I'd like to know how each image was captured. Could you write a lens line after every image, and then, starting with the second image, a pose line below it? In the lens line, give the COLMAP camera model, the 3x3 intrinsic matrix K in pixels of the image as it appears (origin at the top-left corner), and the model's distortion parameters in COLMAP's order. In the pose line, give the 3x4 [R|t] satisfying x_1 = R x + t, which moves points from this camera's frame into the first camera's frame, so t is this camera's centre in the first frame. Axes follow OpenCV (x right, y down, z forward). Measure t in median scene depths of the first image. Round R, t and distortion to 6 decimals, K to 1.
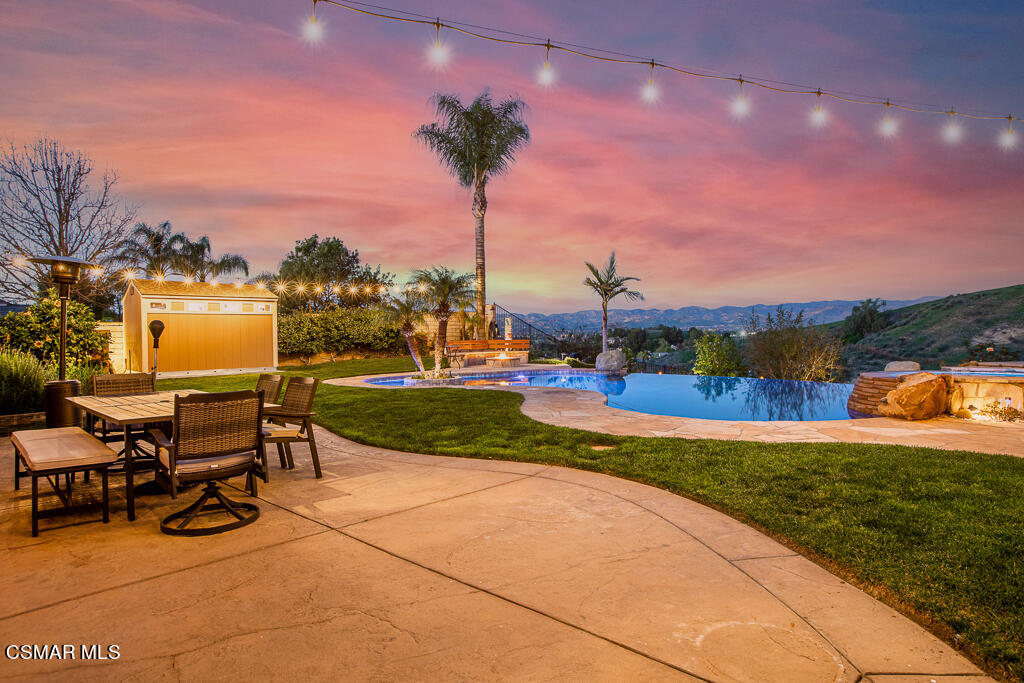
lens RADIAL K [[577.1, 0, 512.0], [0, 577.1, 341.5], [0, 0, 1]] dist [-0.041136, 0.001048]
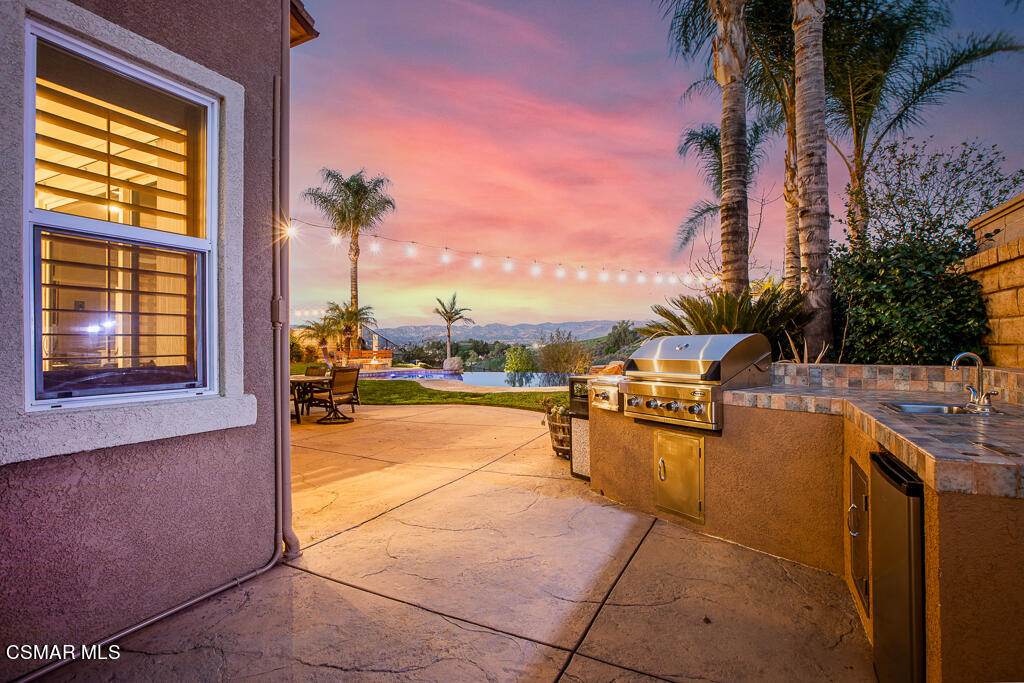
lens RADIAL K [[495.3, 0, 512.0], [0, 495.3, 341.5], [0, 0, 1]] dist [-0.033335, 0.000249]
pose [[0.943995, 0.003304, 0.329944, -0.093317], [0.004275, 0.999743, -0.022244, 0.003280], [-0.329933, 0.022409, 0.943738, -0.229815]]
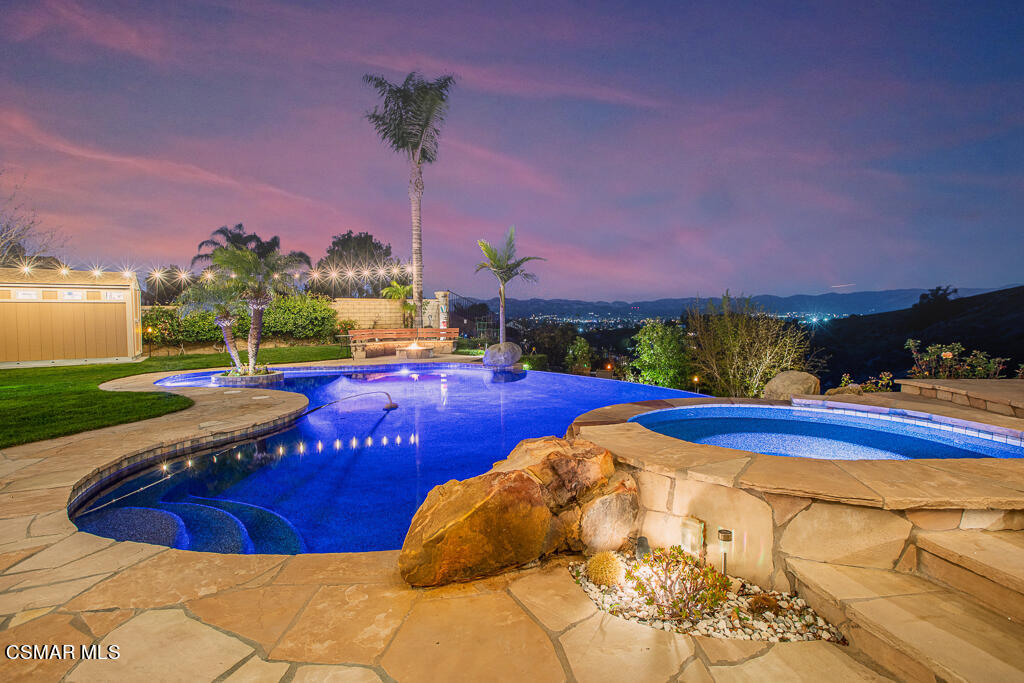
lens RADIAL K [[495.3, 0, 512.0], [0, 495.3, 341.5], [0, 0, 1]] dist [-0.033335, 0.000249]
pose [[0.985990, 0.009698, -0.166524, 0.258139], [-0.004460, 0.999484, 0.031799, -0.007908], [0.166746, -0.030611, 0.985525, 0.221497]]
